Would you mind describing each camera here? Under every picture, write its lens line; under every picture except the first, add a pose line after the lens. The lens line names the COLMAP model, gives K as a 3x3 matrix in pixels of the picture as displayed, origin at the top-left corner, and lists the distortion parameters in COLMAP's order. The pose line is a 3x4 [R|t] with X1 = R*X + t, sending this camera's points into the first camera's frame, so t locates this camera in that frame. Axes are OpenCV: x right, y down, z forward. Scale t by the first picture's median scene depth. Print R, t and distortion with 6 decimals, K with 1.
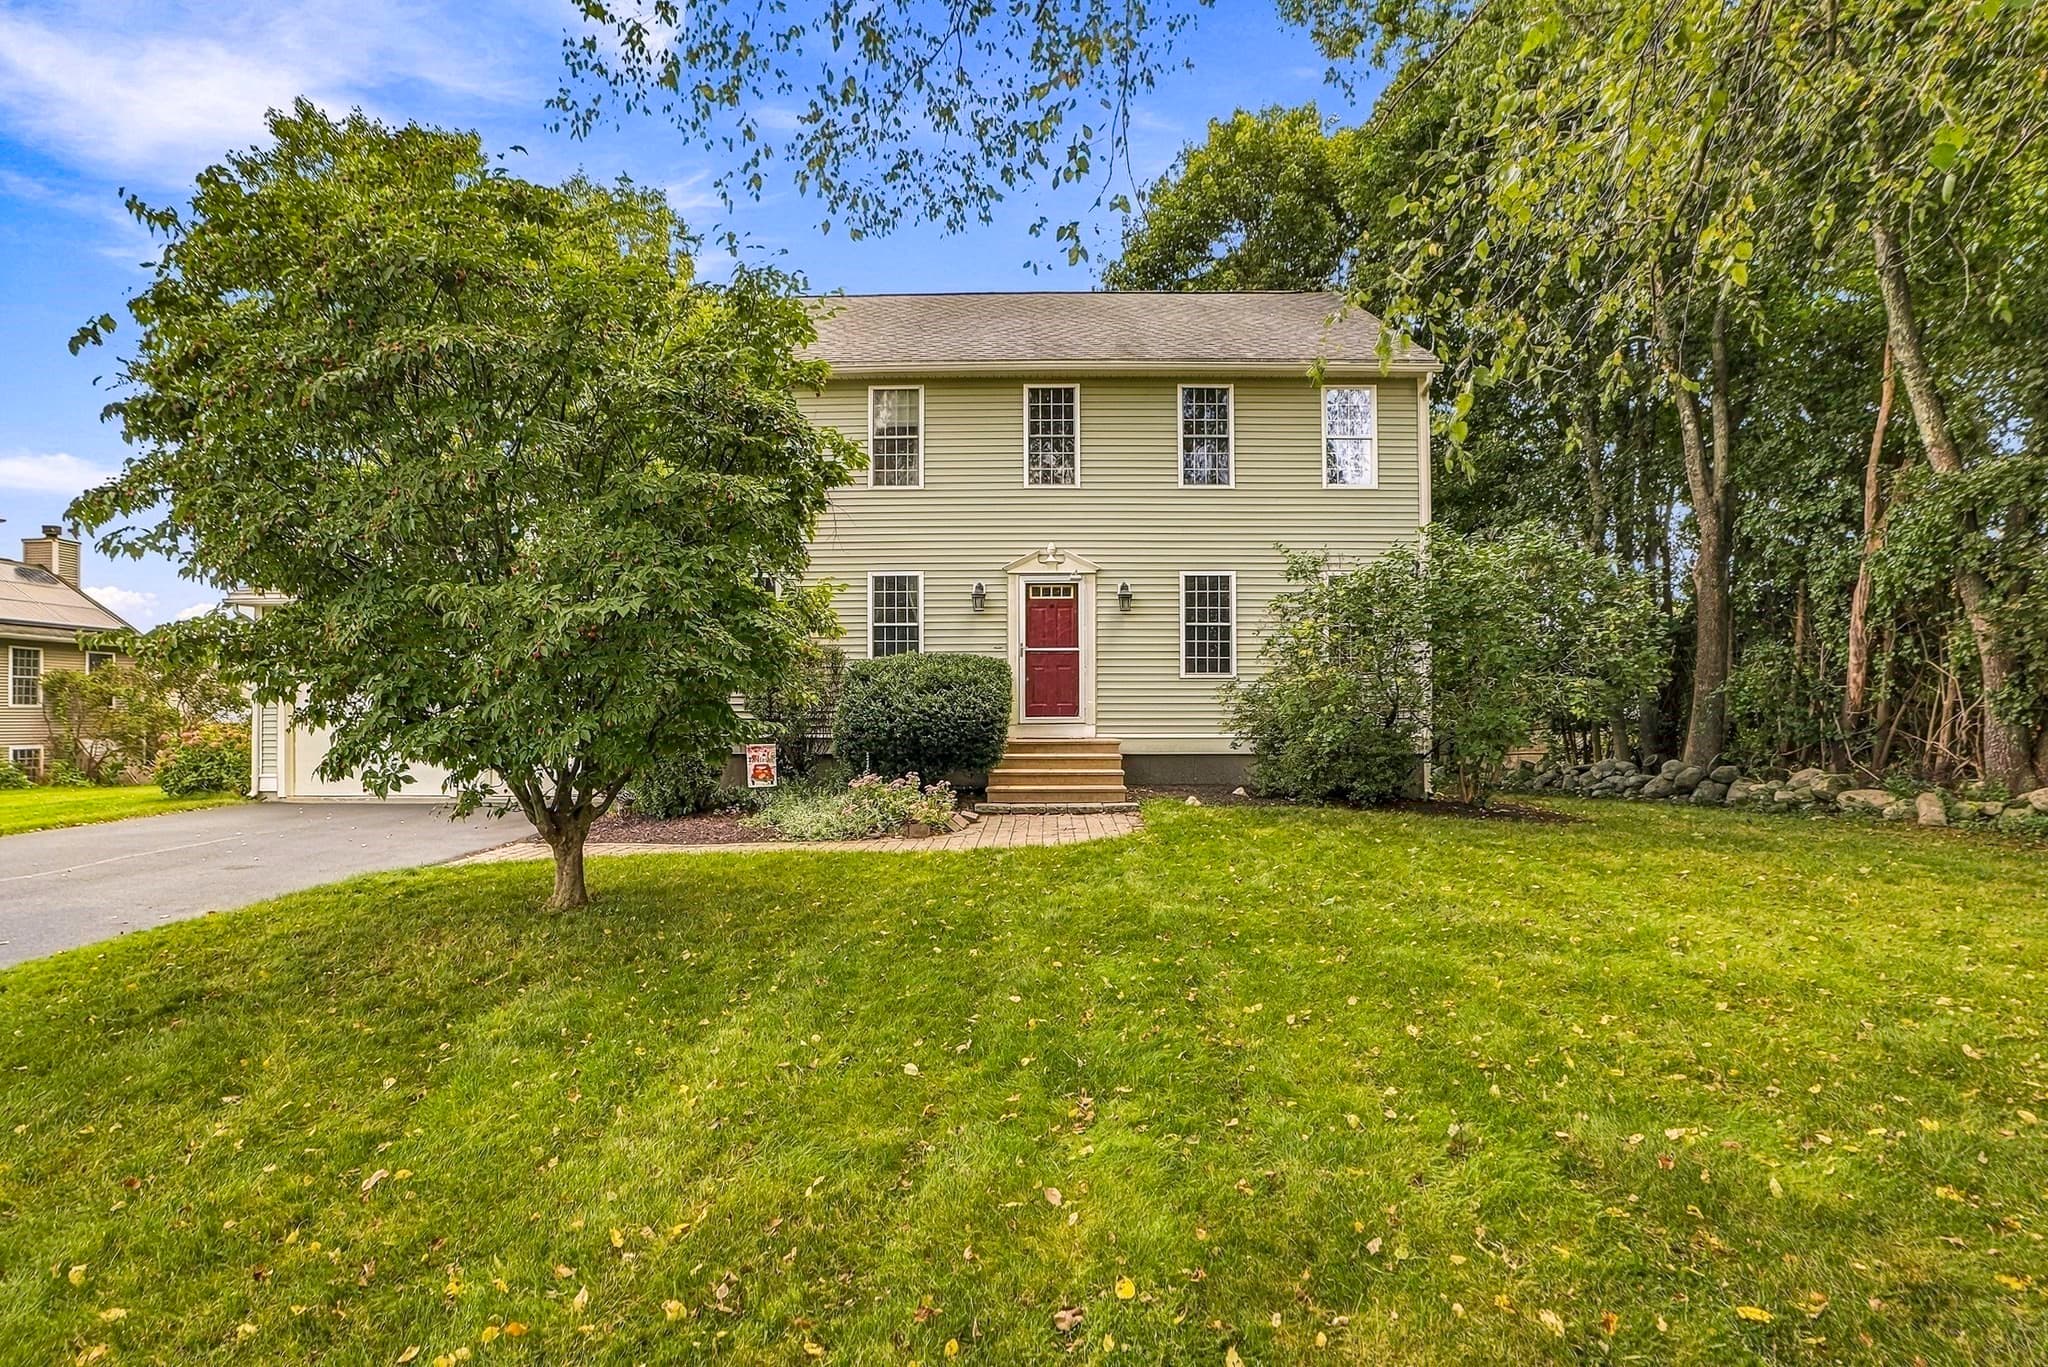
lens RADIAL K [[981.4, 0, 997.9], [0, 981.4, 702.8], [0, 0, 1]] dist [-0.057125, 0.018042]
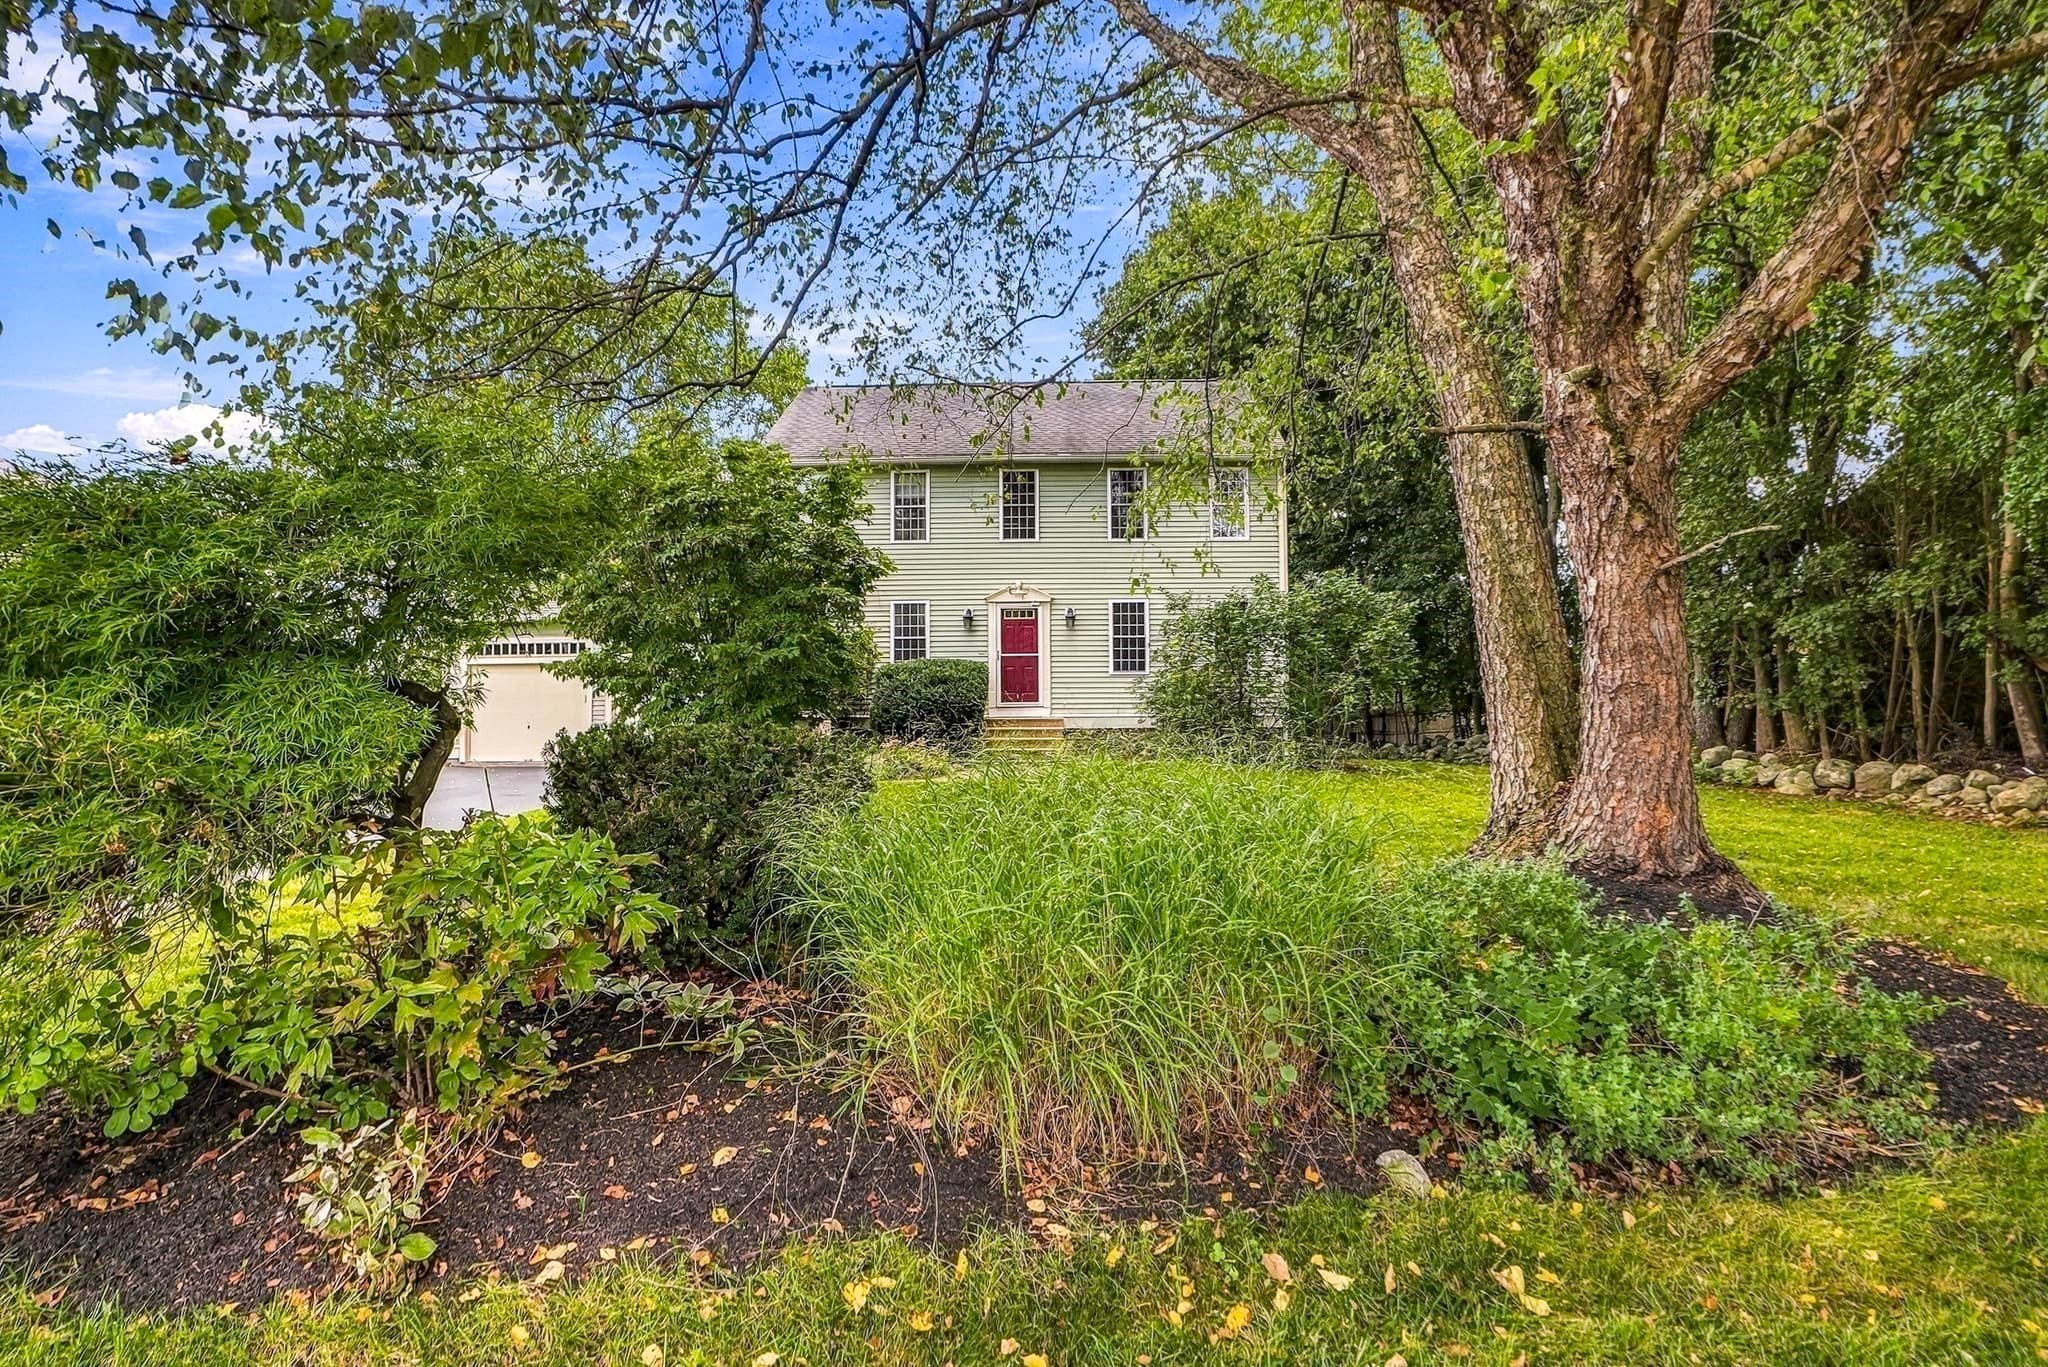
lens RADIAL K [[981.4, 0, 997.9], [0, 981.4, 702.8], [0, 0, 1]] dist [-0.057125, 0.018042]
pose [[0.999927, -0.003538, -0.011570, 0.040285], [0.003716, 0.999875, 0.015398, -0.006898], [0.011514, -0.015440, 0.999815, -0.434127]]
